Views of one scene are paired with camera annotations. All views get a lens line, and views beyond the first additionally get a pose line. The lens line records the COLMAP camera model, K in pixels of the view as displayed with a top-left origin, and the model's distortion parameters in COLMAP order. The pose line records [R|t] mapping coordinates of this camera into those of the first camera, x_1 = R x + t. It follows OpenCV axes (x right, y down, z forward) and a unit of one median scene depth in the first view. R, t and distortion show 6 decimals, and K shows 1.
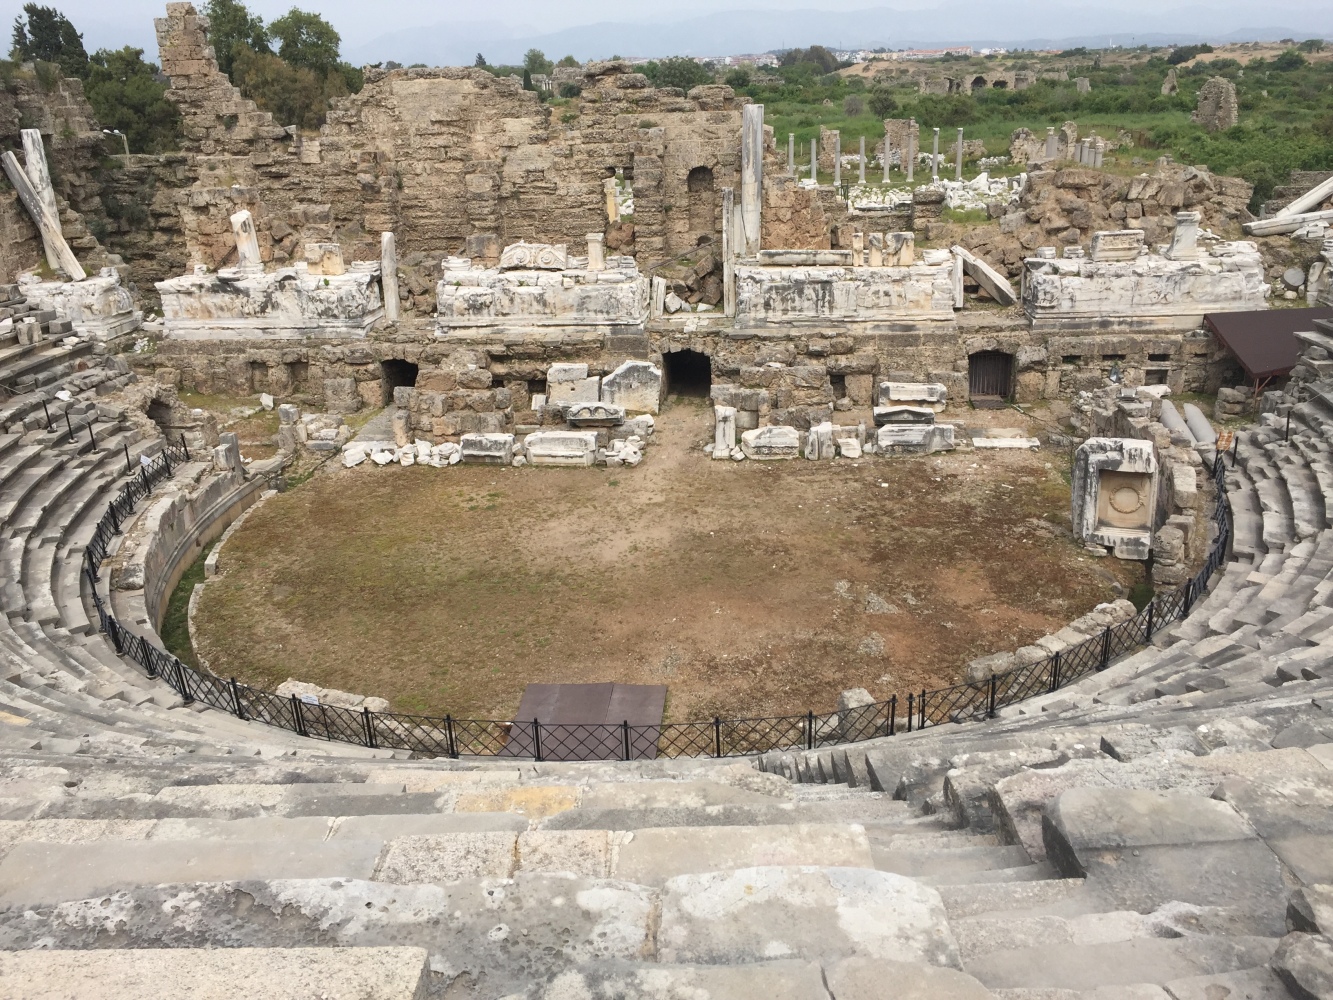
lens RADIAL K [[1141.1, 0, 674.7], [0, 1141.1, 482.3], [0, 0, 1]] dist [0.081125, -0.102965]
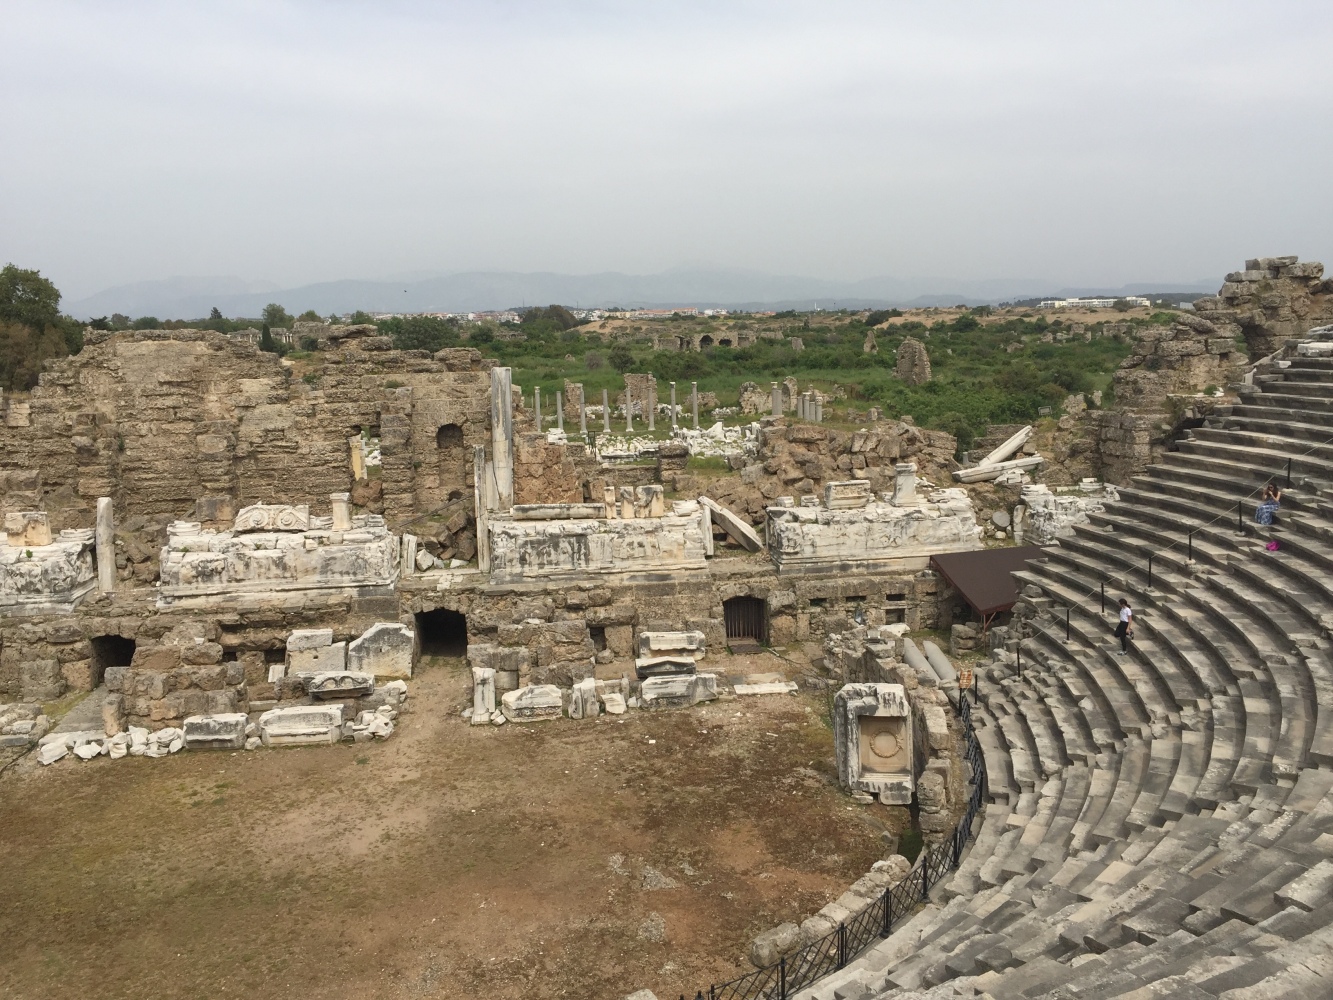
lens RADIAL K [[1141.1, 0, 674.7], [0, 1141.1, 482.3], [0, 0, 1]] dist [0.081125, -0.102965]
pose [[0.976425, -0.022630, 0.214670, -0.001576], [0.066424, 0.977734, -0.199059, -0.014598], [-0.205385, 0.208626, 0.956186, 0.013946]]
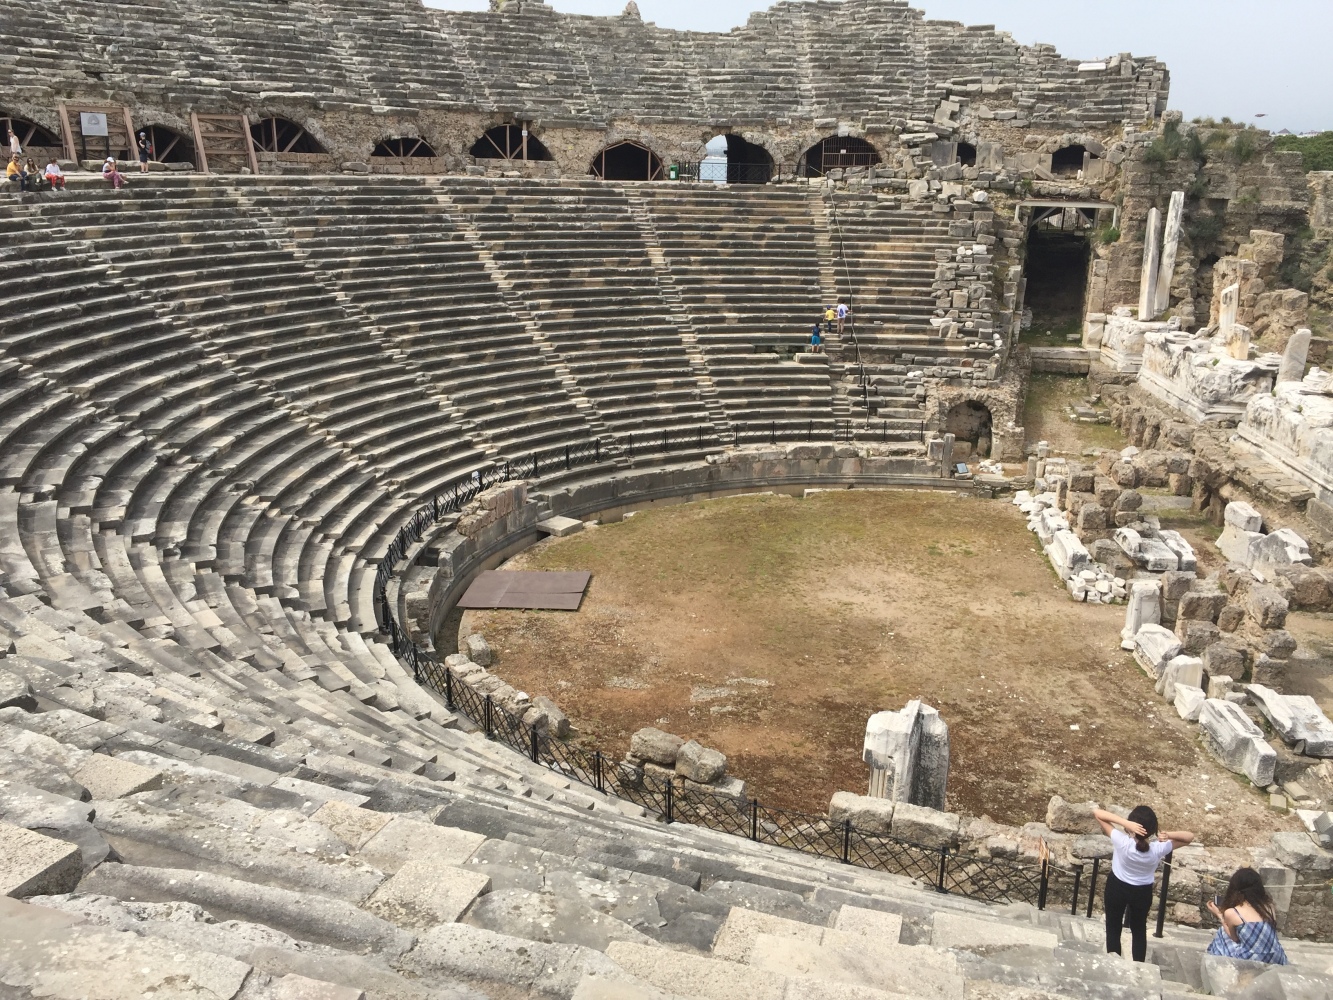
lens RADIAL K [[1141.1, 0, 674.7], [0, 1141.1, 482.3], [0, 0, 1]] dist [0.081125, -0.102965]
pose [[0.013671, 0.313574, -0.949465, 0.667468], [-0.356185, 0.888793, 0.288408, -0.207563], [0.934315, 0.334243, 0.123841, 0.496623]]
